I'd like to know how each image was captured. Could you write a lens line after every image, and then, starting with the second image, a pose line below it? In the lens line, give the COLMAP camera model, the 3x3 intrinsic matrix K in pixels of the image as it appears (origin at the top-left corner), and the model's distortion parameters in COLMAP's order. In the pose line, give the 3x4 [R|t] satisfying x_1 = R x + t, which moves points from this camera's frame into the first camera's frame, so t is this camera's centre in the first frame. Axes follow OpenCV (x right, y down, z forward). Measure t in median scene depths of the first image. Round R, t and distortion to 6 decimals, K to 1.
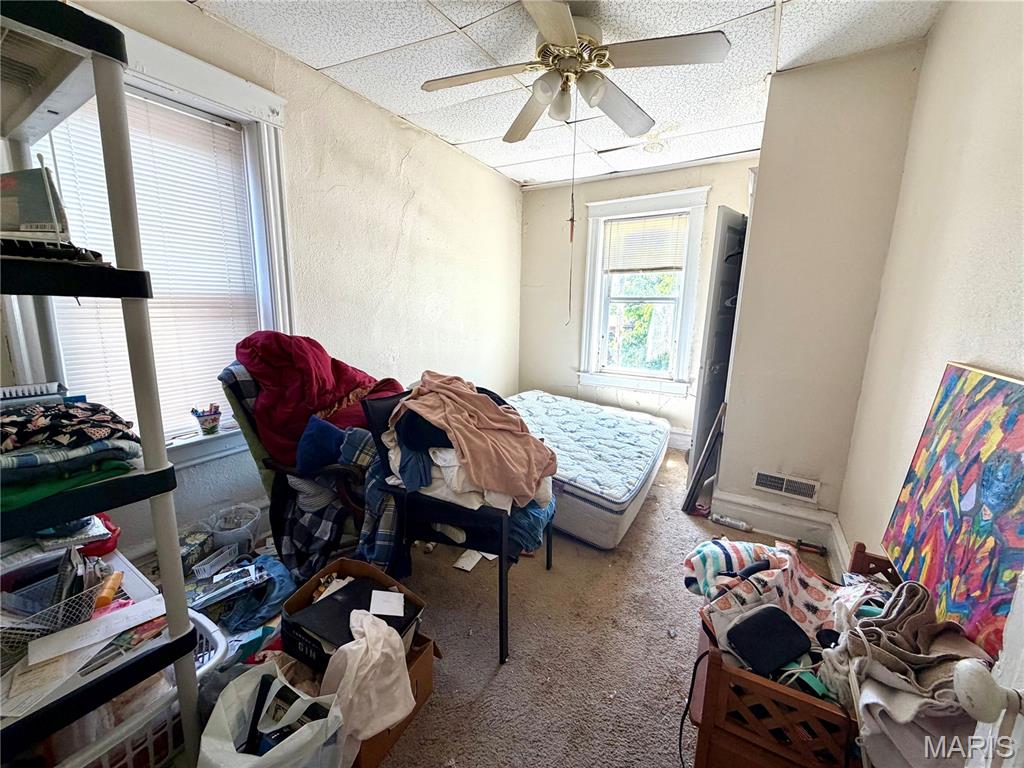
lens RADIAL K [[404.2, 0, 509.8], [0, 404.2, 380.6], [0, 0, 1]] dist [0.000303, -0.000370]
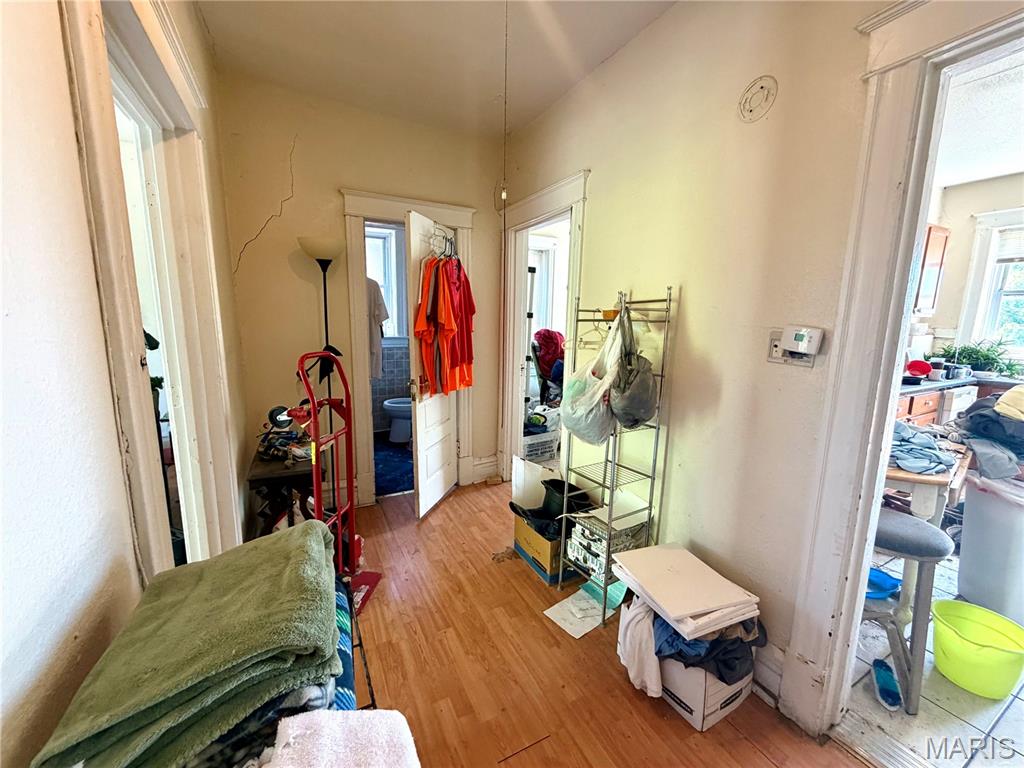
lens RADIAL K [[404.2, 0, 509.5], [0, 404.2, 380.0], [0, 0, 1]] dist [0.000303, -0.000370]
pose [[0.858592, 0.077127, -0.506825, 0.640343], [-0.096770, 0.995228, -0.012485, 0.290575], [0.503443, 0.059765, 0.861959, -1.538831]]
